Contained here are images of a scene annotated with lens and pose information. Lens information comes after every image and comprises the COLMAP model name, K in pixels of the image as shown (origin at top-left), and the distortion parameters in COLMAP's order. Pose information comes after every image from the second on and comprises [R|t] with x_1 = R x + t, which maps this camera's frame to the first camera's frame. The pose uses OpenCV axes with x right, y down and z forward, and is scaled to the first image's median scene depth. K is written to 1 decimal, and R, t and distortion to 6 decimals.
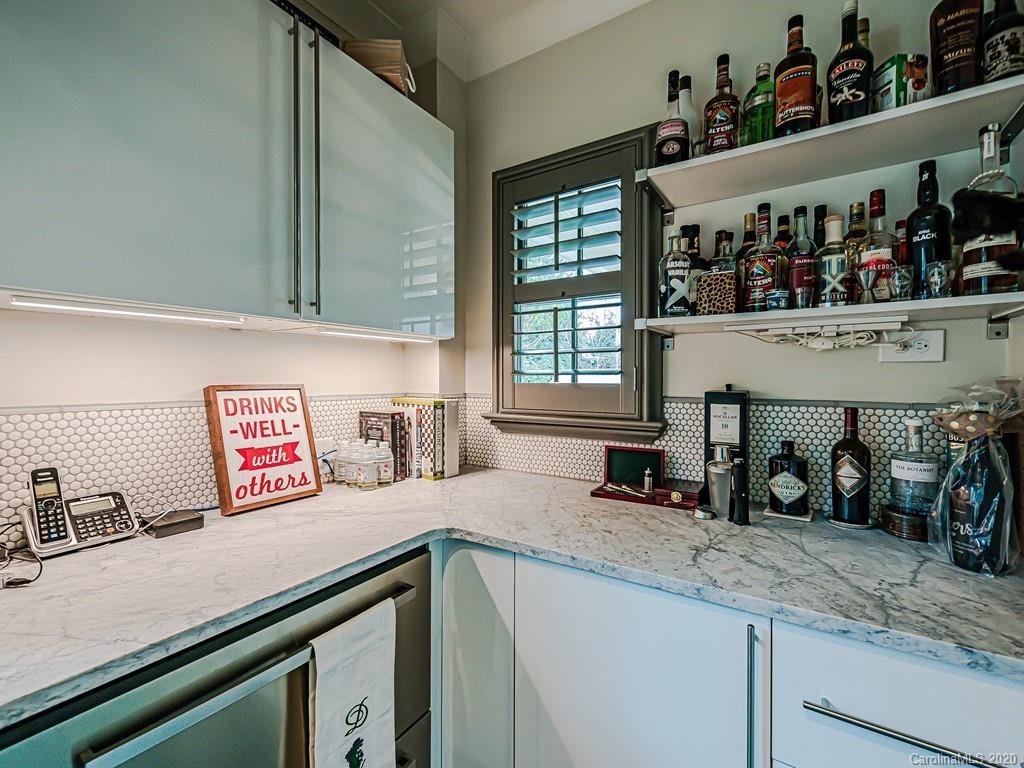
lens RADIAL K [[460.8, 0, 512.8], [0, 460.8, 379.1], [0, 0, 1]] dist [0.008051, -0.001389]
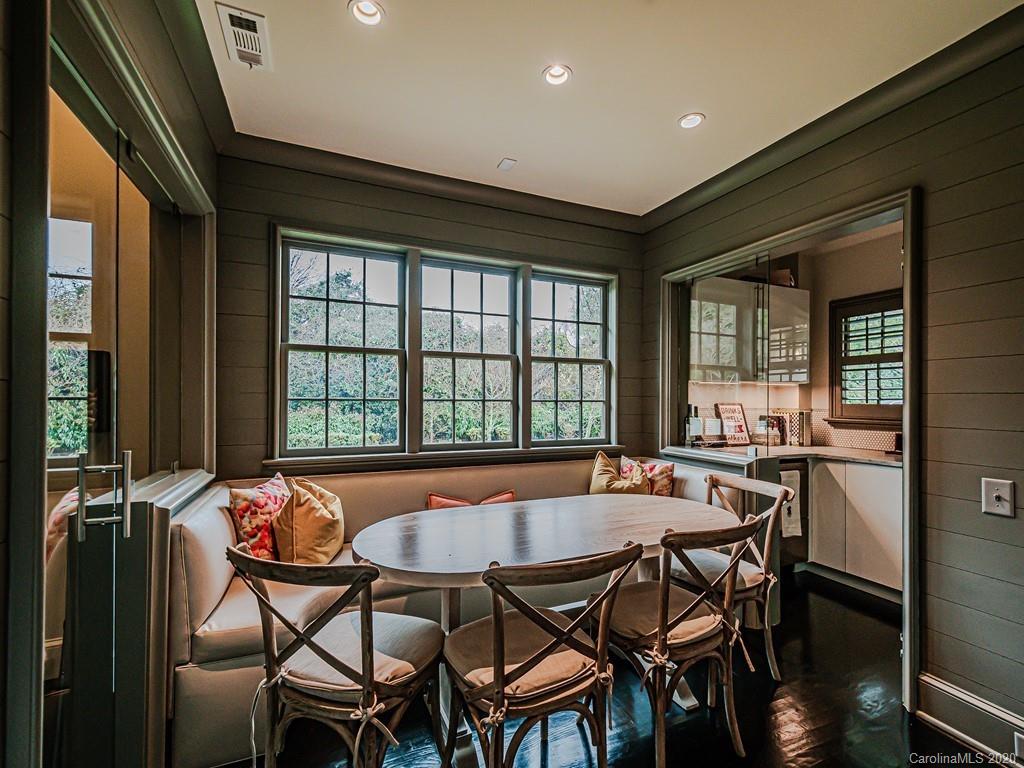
lens RADIAL K [[460.8, 0, 516.1], [0, 460.8, 391.3], [0, 0, 1]] dist [0.008051, -0.001389]
pose [[0.832623, -0.000029, -0.553841, -0.069086], [-0.010302, 0.999826, -0.015540, -0.000641], [0.553745, 0.018644, 0.832478, -1.614224]]
